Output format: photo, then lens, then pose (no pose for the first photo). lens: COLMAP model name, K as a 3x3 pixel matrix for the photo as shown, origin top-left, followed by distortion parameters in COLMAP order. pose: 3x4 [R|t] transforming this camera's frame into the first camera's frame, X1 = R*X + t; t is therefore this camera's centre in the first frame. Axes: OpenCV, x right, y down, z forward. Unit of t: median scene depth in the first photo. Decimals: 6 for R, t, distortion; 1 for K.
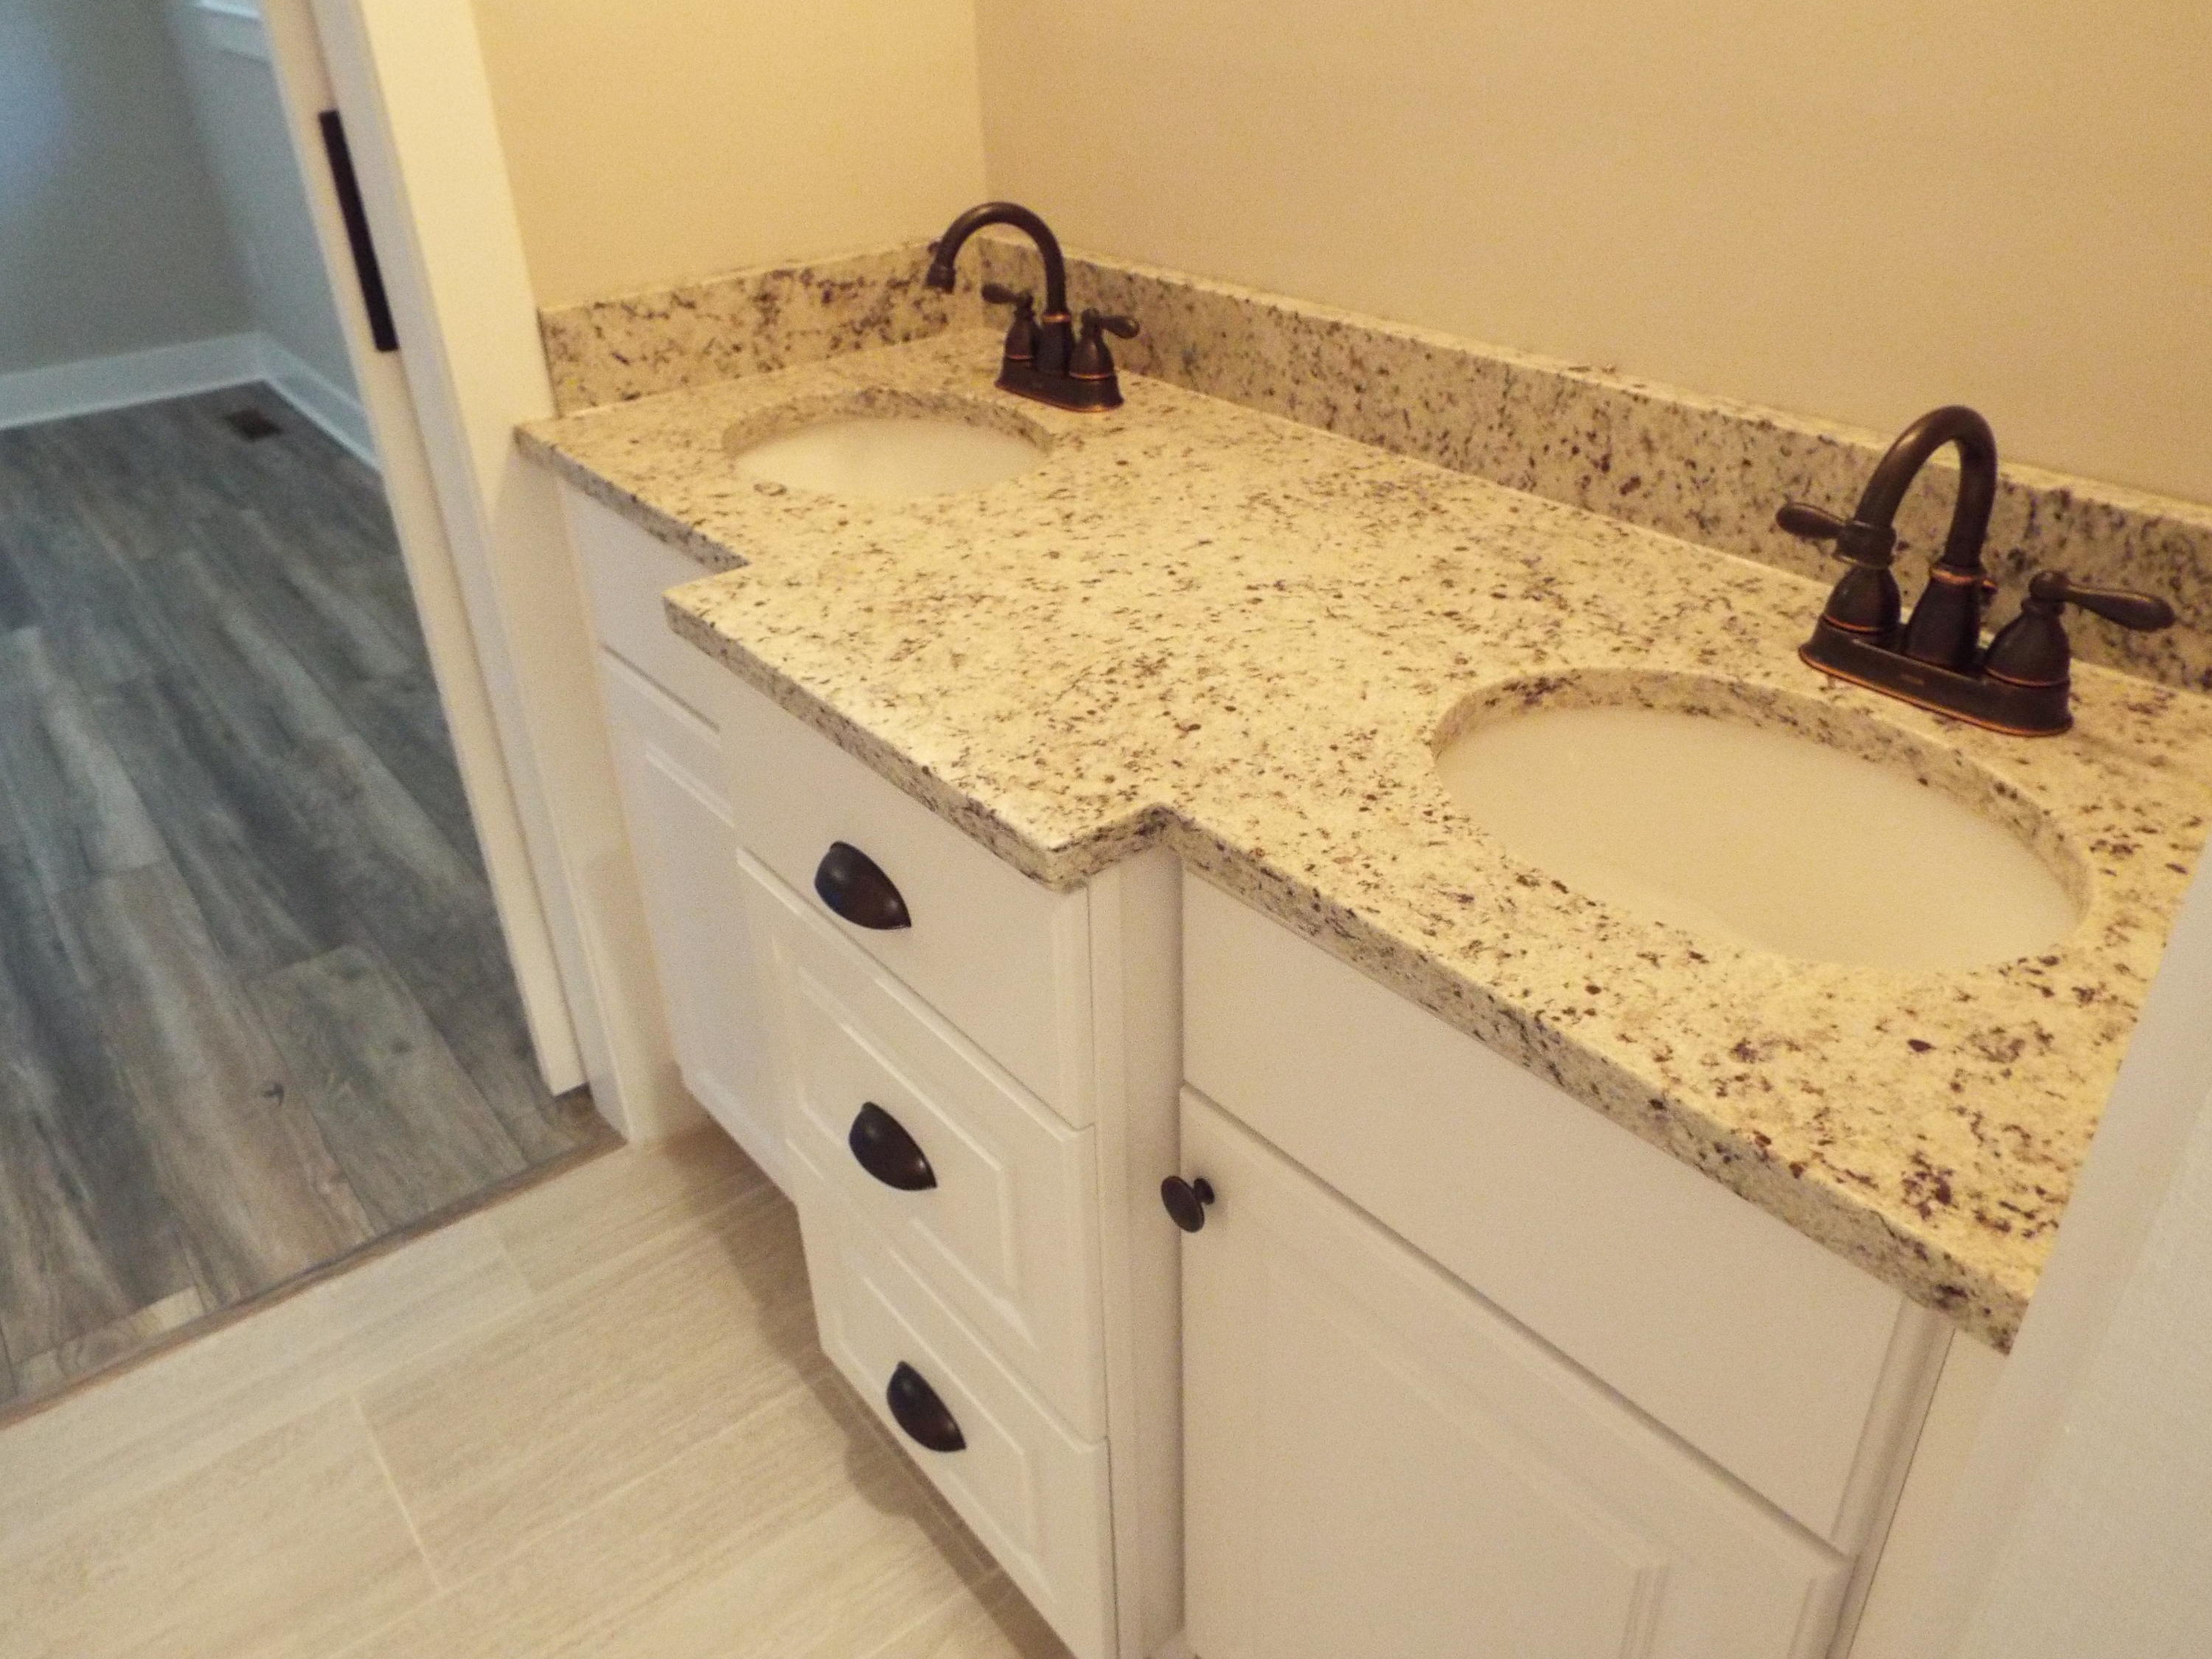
lens RADIAL K [[1777.4, 0, 1123.0], [0, 1777.4, 826.9], [0, 0, 1]] dist [-0.013433, 0.048386]
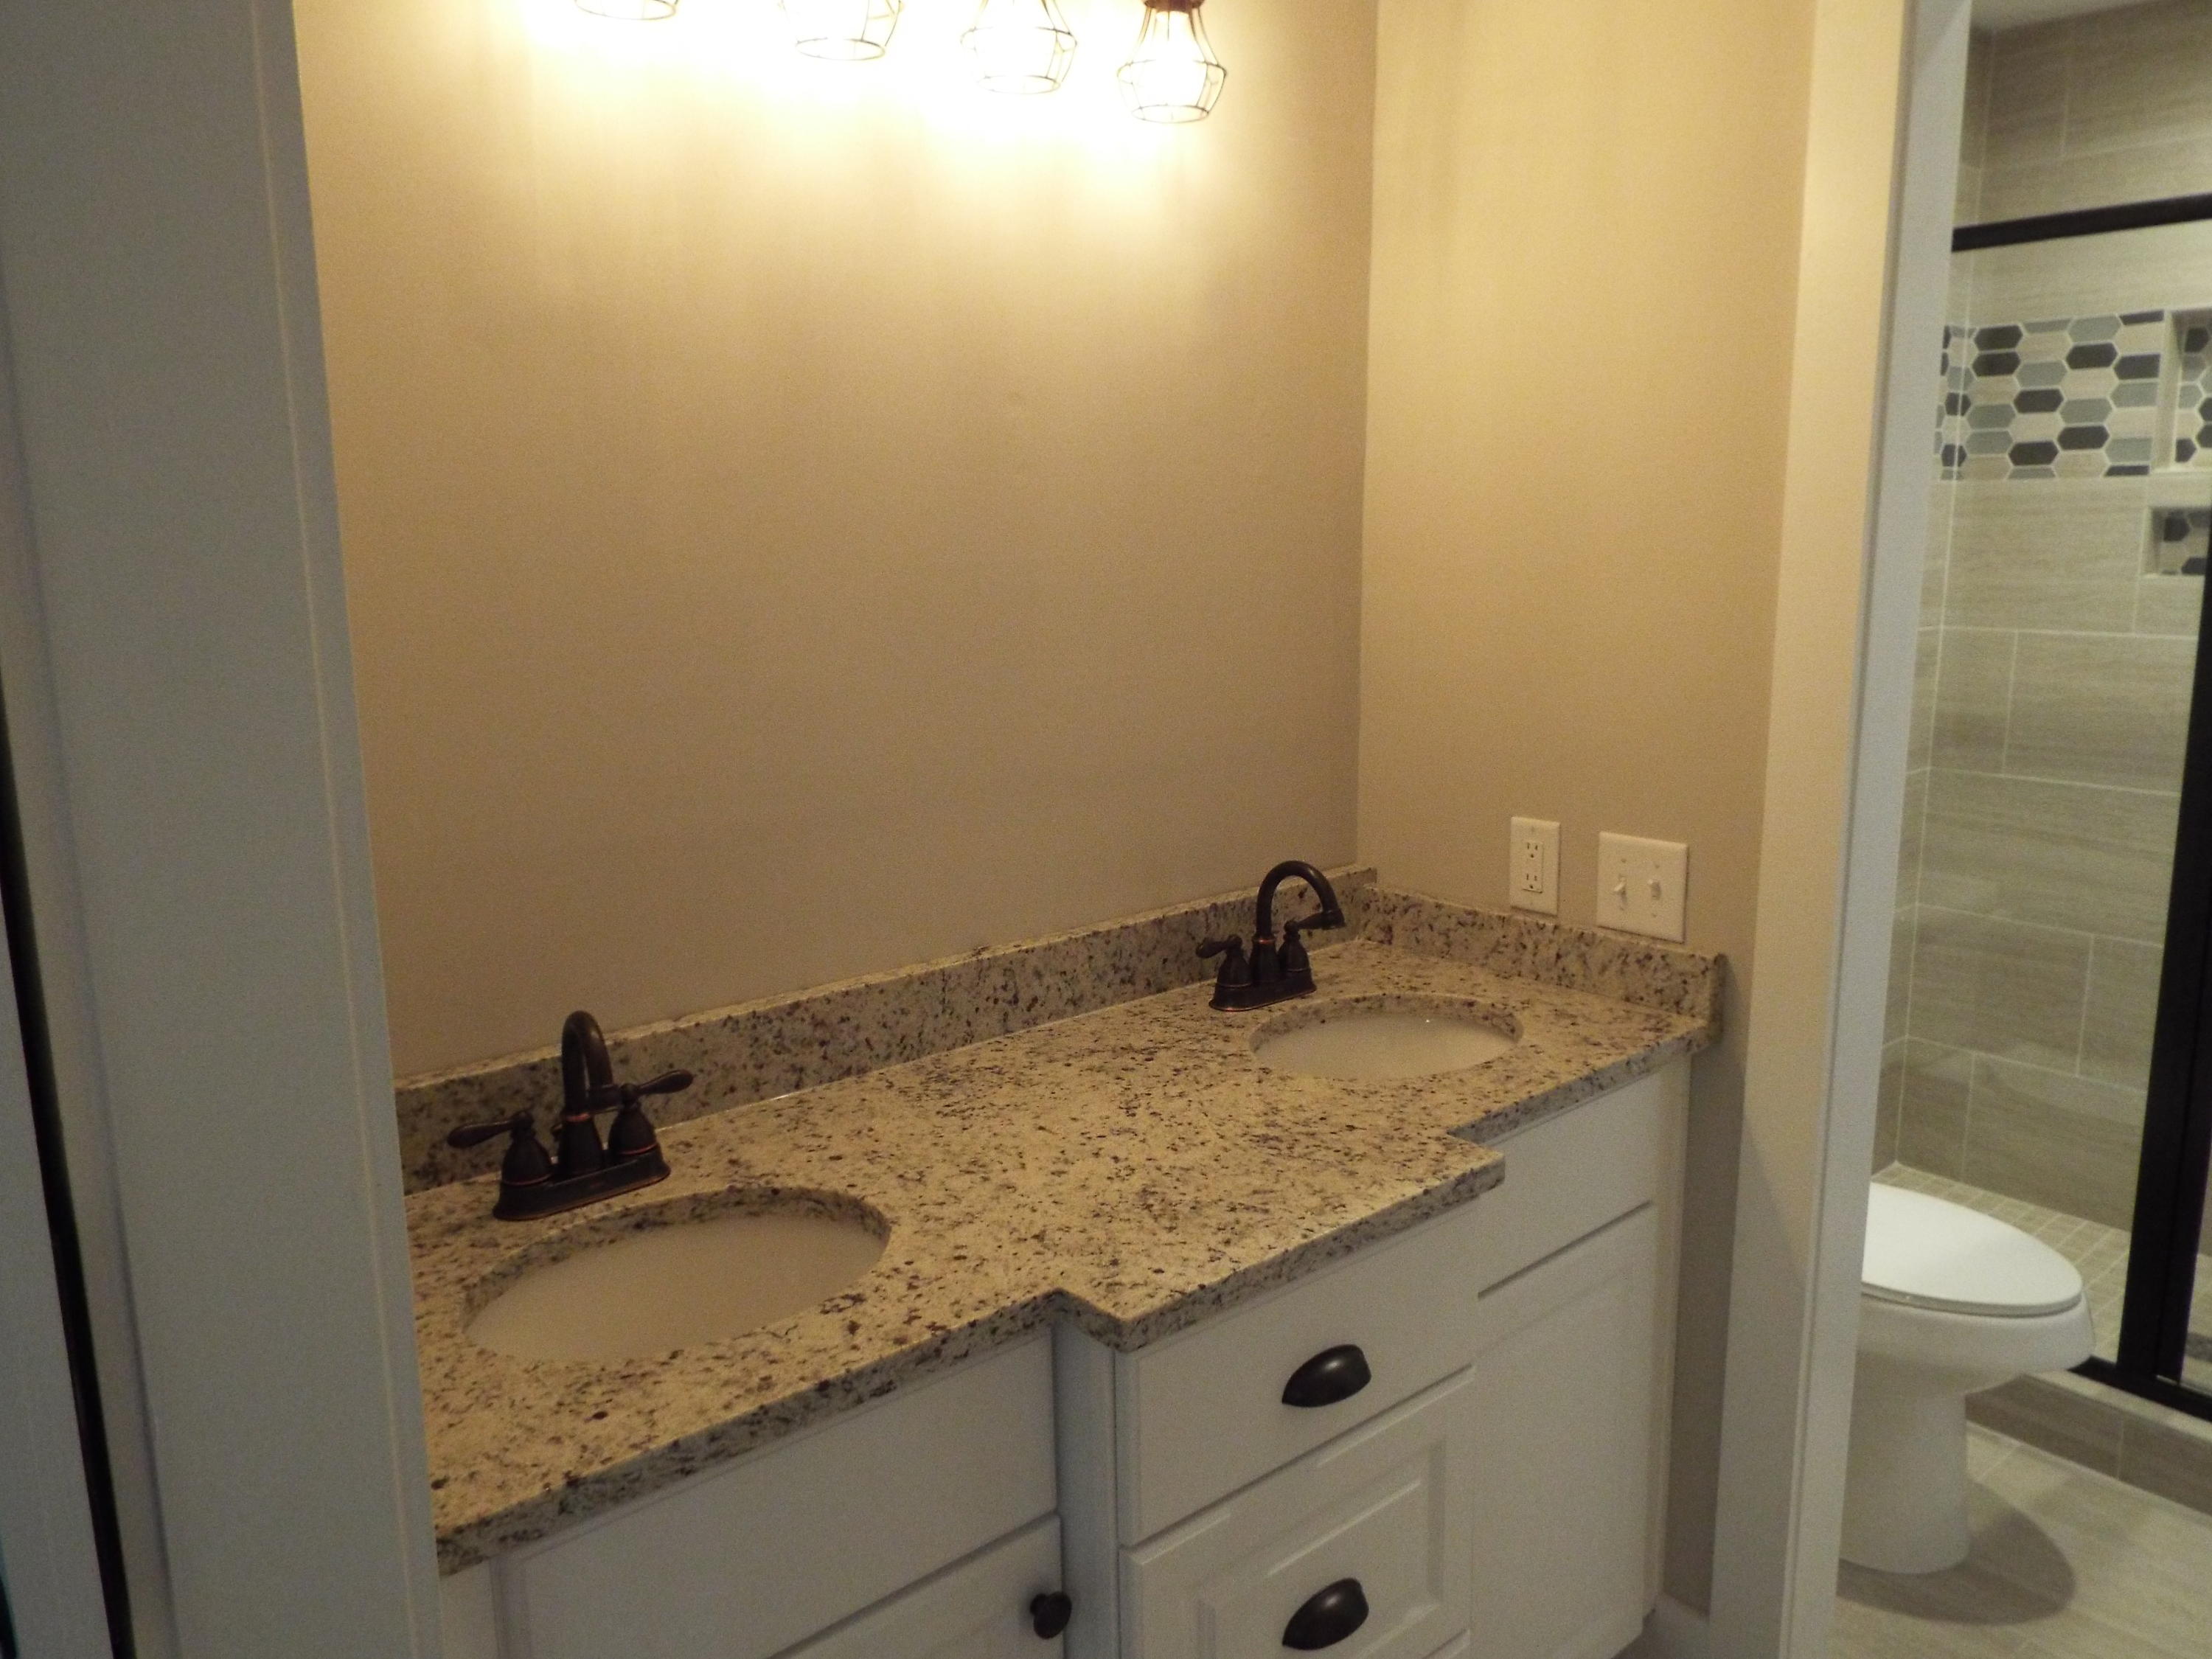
lens RADIAL K [[1777.4, 0, 1123.0], [0, 1777.4, 826.9], [0, 0, 1]] dist [-0.013433, 0.048386]
pose [[-0.110669, -0.147699, 0.982821, -1.231009], [0.486505, 0.854262, 0.183162, -0.566115], [-0.866640, 0.498418, -0.022684, 0.869572]]
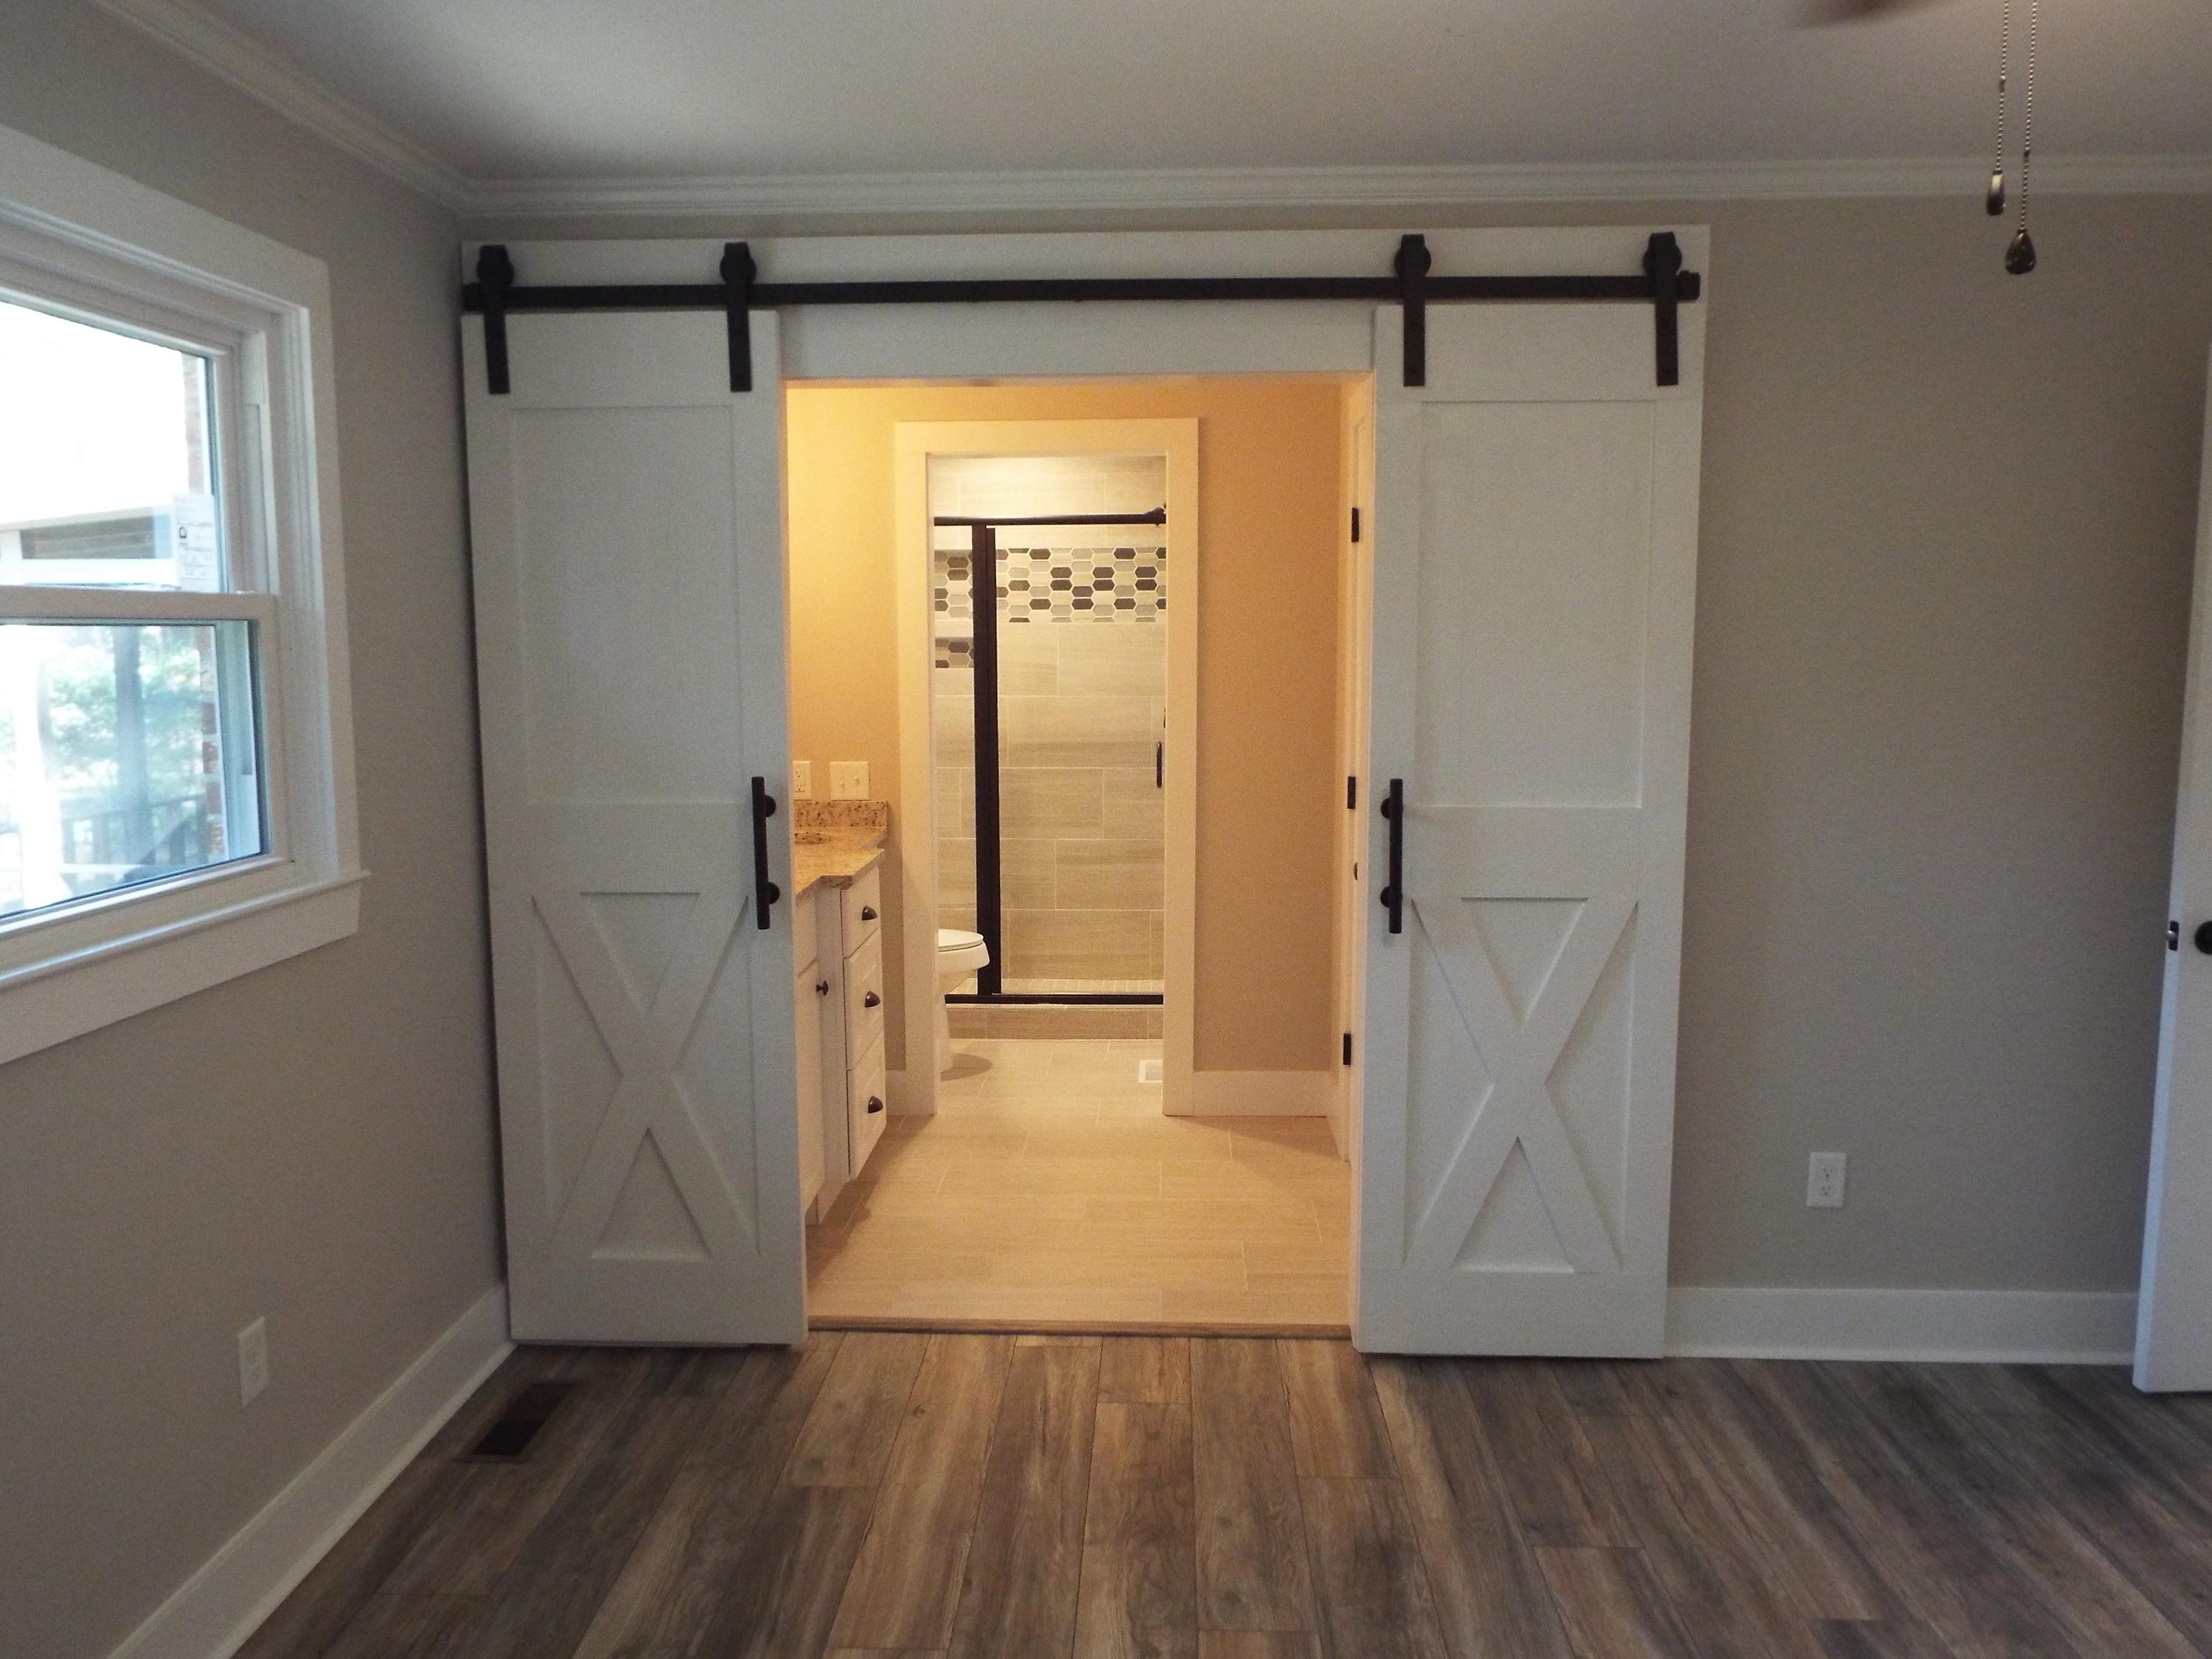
lens RADIAL K [[1611.7, 0, 1101.9], [0, 1611.7, 830.6], [0, 0, 1]] dist [-0.003565, 0.004284]
pose [[-0.781991, -0.028905, 0.622619, -2.565757], [0.338349, 0.819245, 0.462989, -1.488031], [-0.523460, 0.572715, -0.630862, 2.680229]]
